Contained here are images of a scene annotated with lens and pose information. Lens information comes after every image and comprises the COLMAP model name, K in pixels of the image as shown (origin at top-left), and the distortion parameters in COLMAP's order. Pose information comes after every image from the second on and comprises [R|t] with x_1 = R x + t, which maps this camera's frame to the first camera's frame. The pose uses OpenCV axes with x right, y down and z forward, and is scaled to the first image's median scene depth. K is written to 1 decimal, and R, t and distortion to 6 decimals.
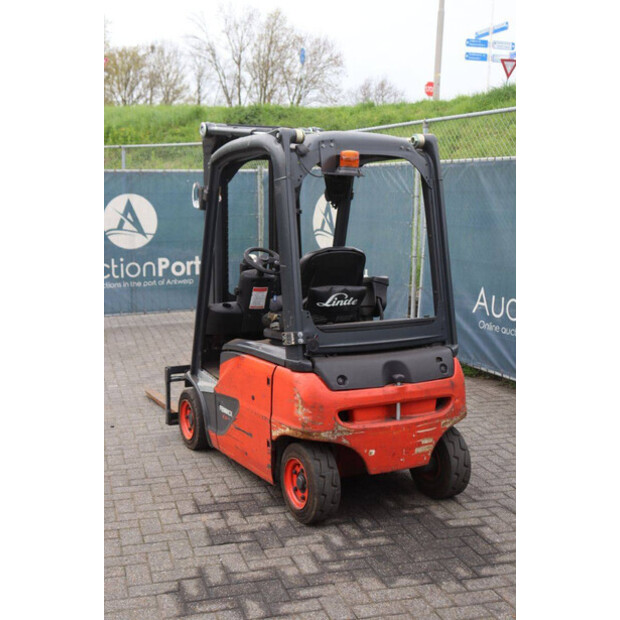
lens RADIAL K [[833.5, 0, 308.6], [0, 833.5, 313.0], [0, 0, 1]] dist [0.054092, 0.000000]
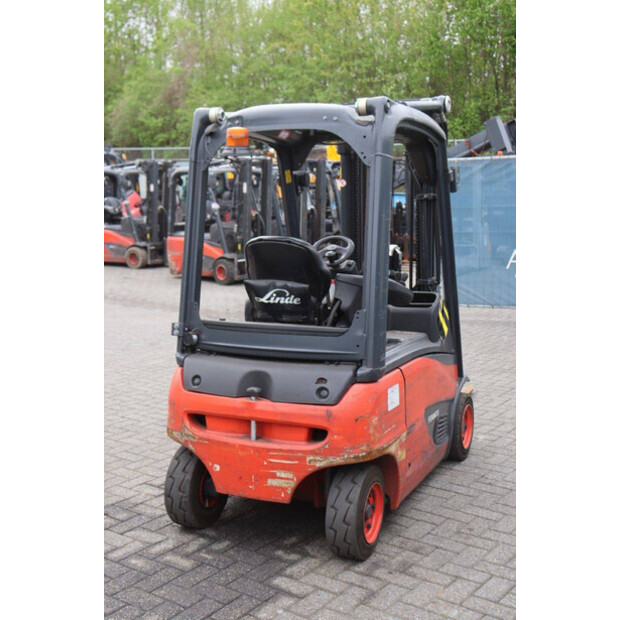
lens RADIAL K [[830.3, 0, 307.7], [0, 830.3, 306.9], [0, 0, 1]] dist [0.001727, 0.000000]
pose [[0.608195, 0.100811, -0.787360, 0.788573], [-0.095643, 0.993983, 0.053386, -0.057690], [0.788004, 0.042836, 0.614178, 0.510601]]
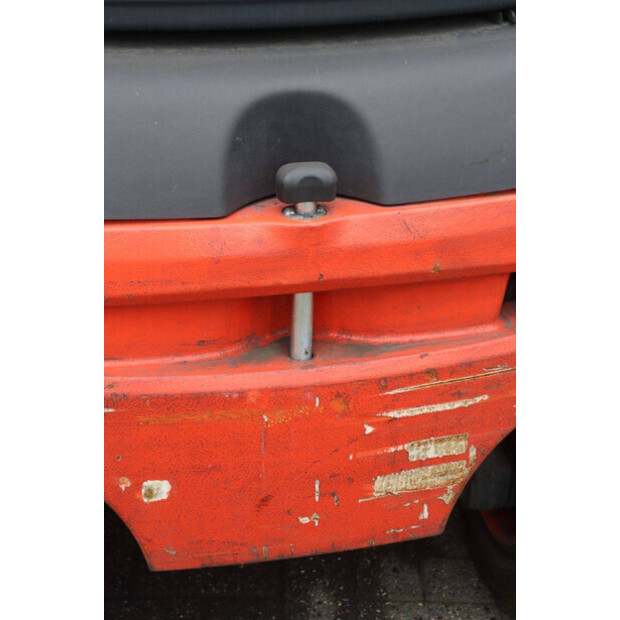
lens RADIAL K [[1373.2, 0, 309.4], [0, 1373.2, 311.3], [0, 0, 1]] dist [0.276438, 0.000000]
pose [[0.967490, 0.131158, -0.216243, 0.186152], [-0.054134, 0.942598, 0.329512, -0.006337], [0.247048, -0.307093, 0.919054, 0.656393]]
